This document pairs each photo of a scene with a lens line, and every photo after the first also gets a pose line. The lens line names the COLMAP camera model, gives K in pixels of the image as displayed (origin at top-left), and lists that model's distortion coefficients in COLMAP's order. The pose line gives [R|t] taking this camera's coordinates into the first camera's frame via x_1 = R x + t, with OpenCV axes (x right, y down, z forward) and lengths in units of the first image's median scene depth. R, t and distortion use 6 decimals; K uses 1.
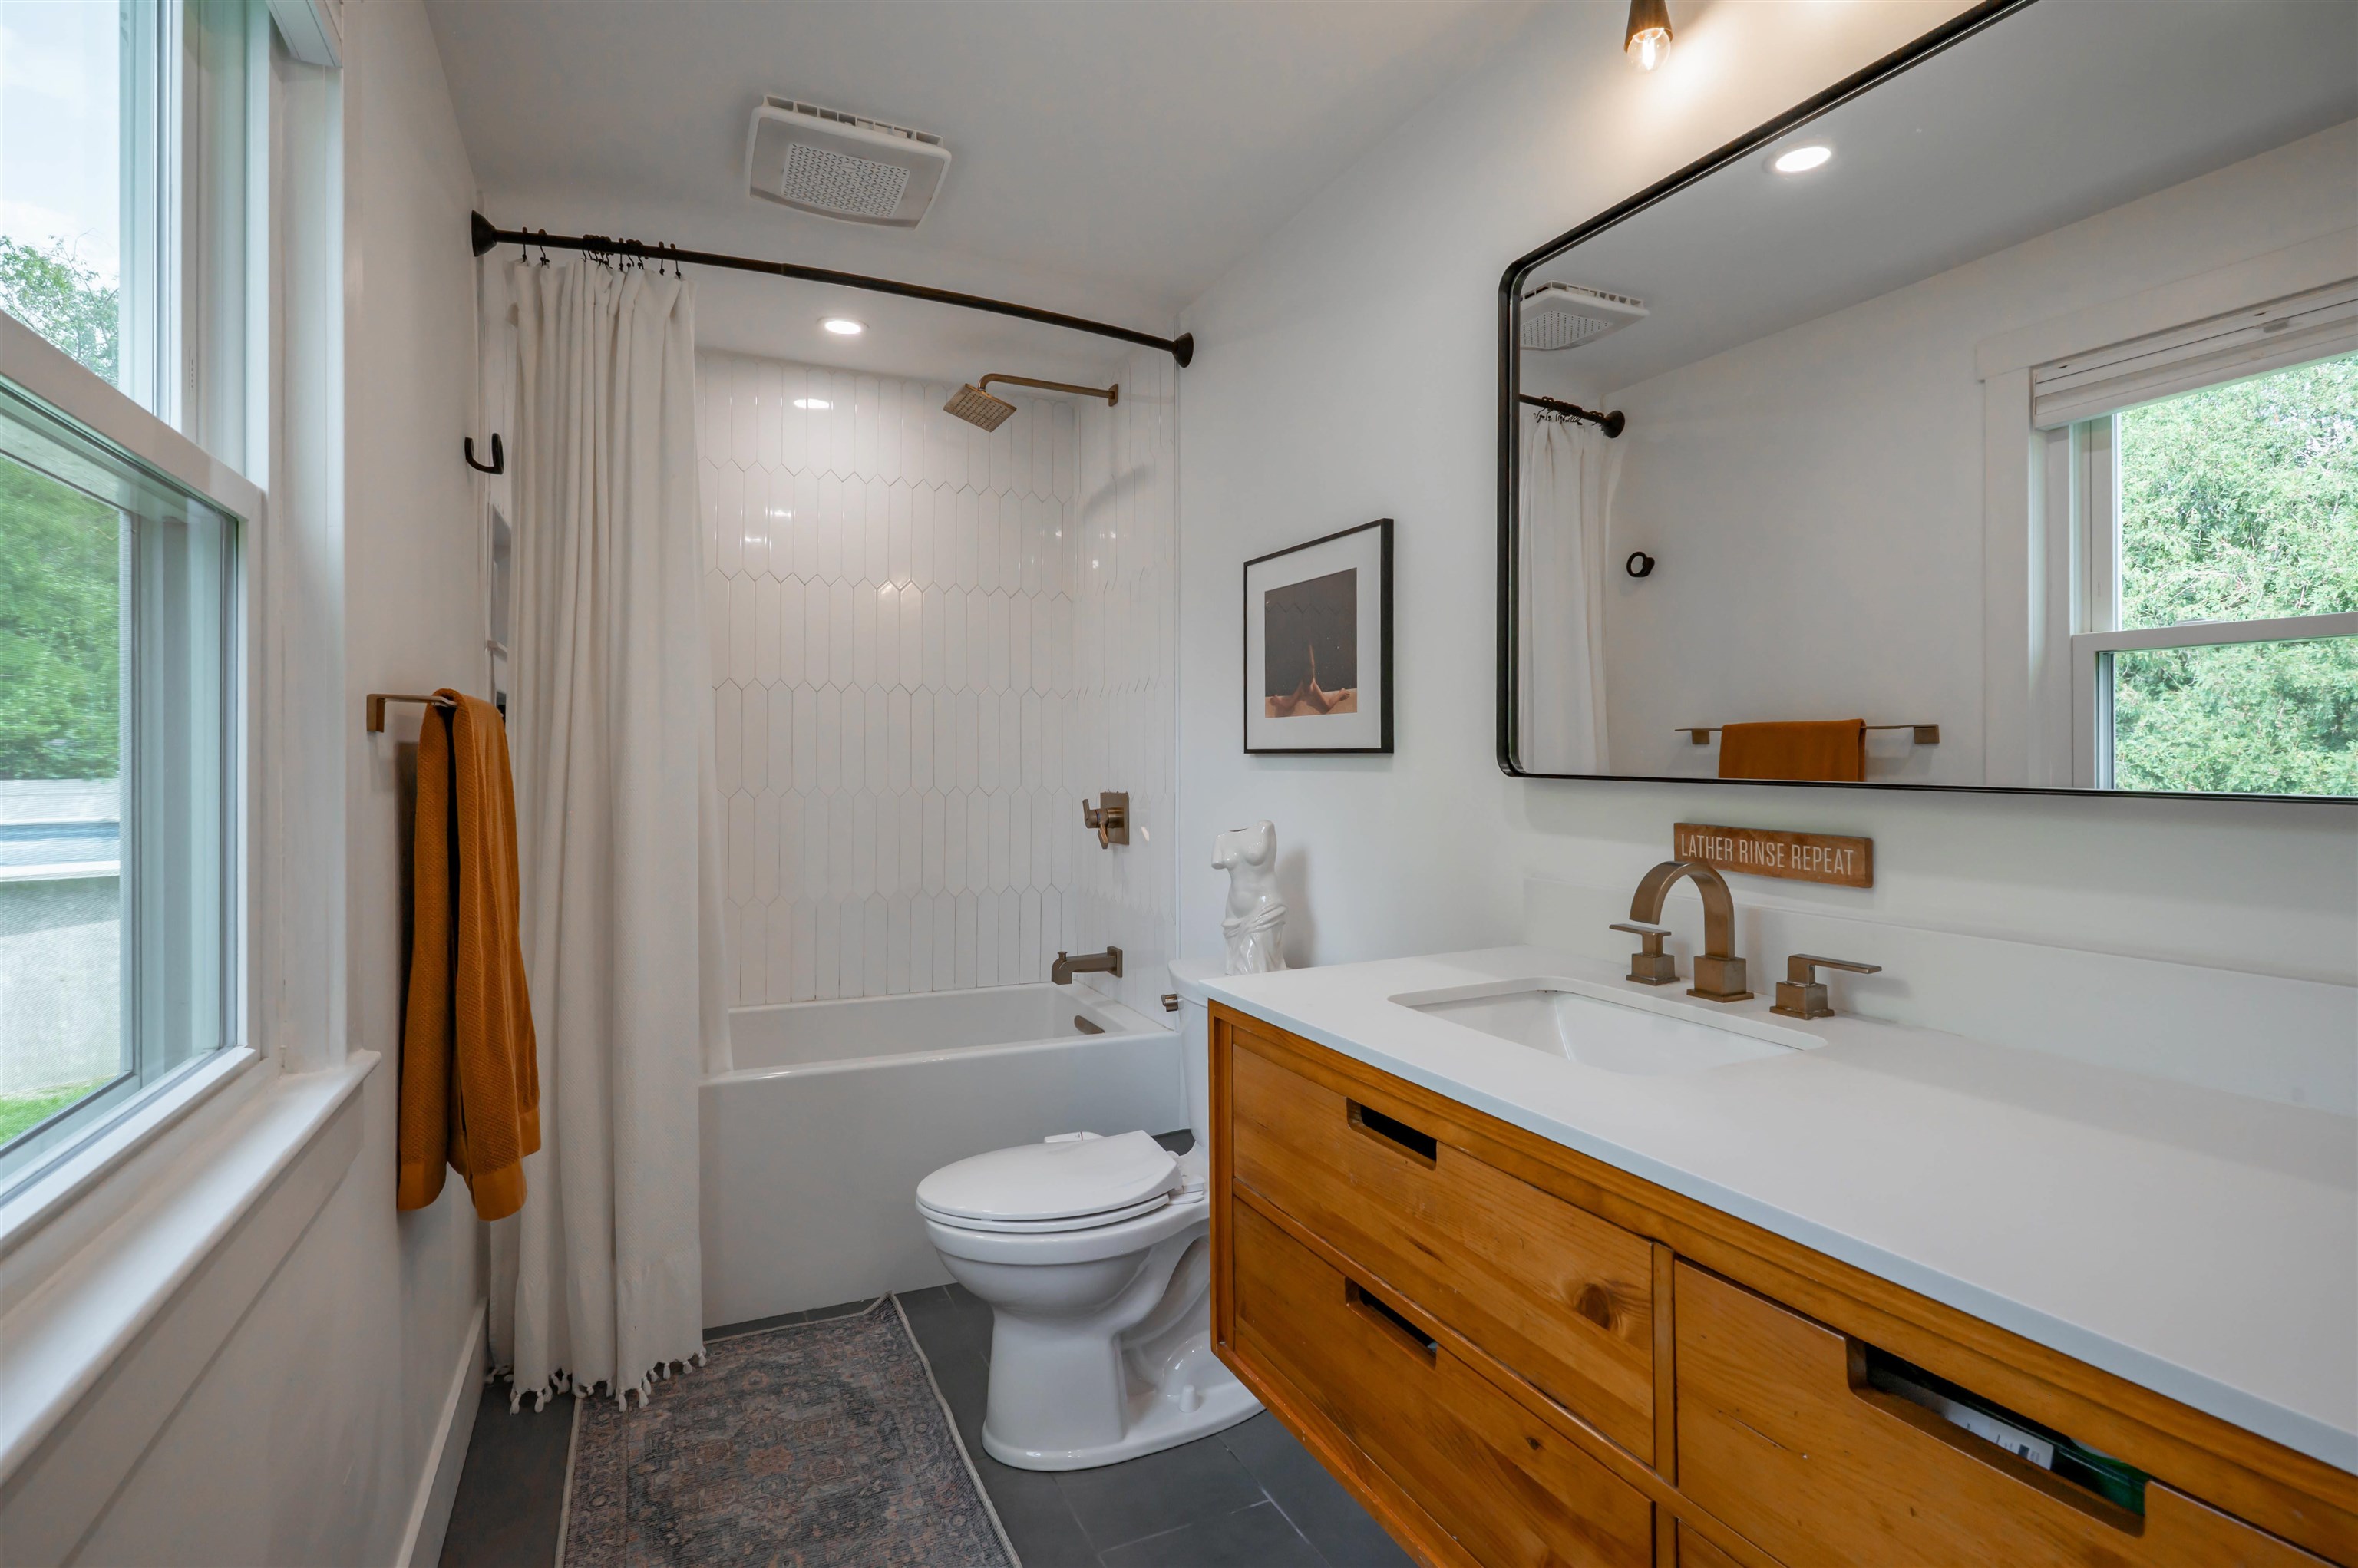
lens RADIAL K [[1145.8, 0, 1174.9], [0, 1145.8, 777.4], [0, 0, 1]] dist [0.000993, 0.000292]
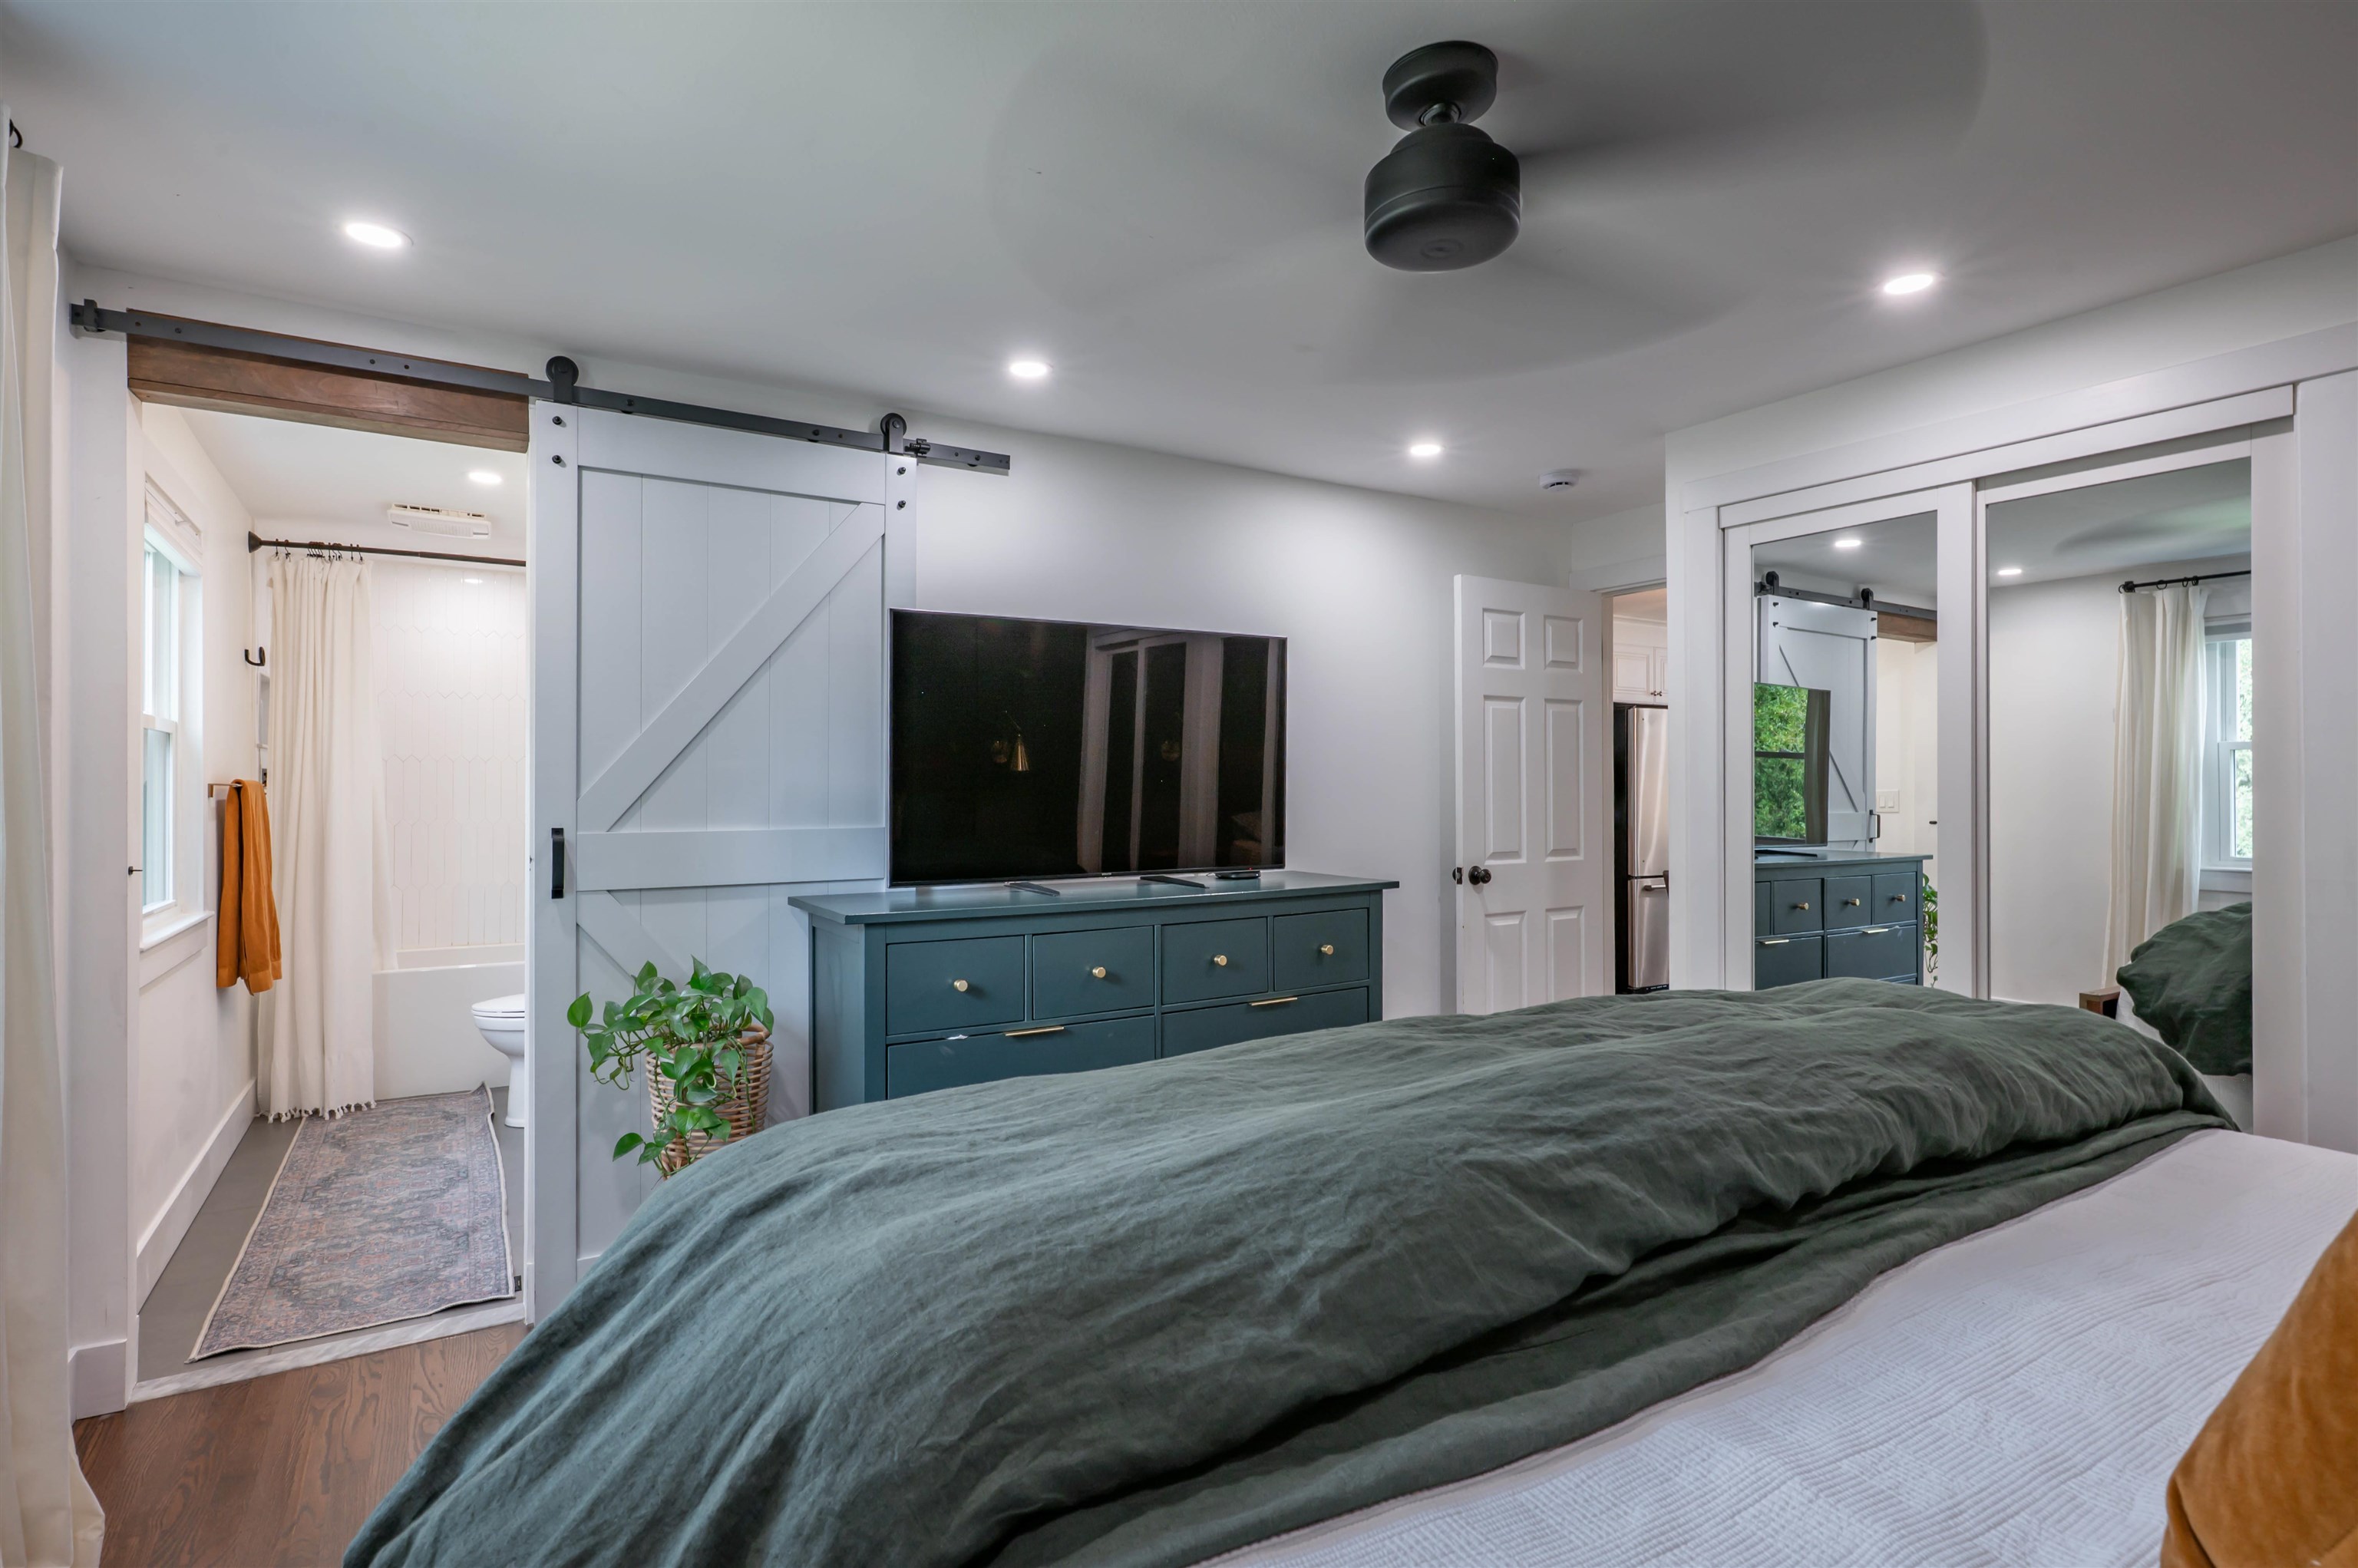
lens RADIAL K [[1142.3, 0, 1141.4], [0, 1142.3, 779.9], [0, 0, 1]] dist [-0.000124, -0.000233]
pose [[0.992963, -0.009576, 0.118033, 0.700783], [0.011688, 0.999784, -0.017214, -0.007275], [-0.117843, 0.018473, 0.992860, -1.164602]]
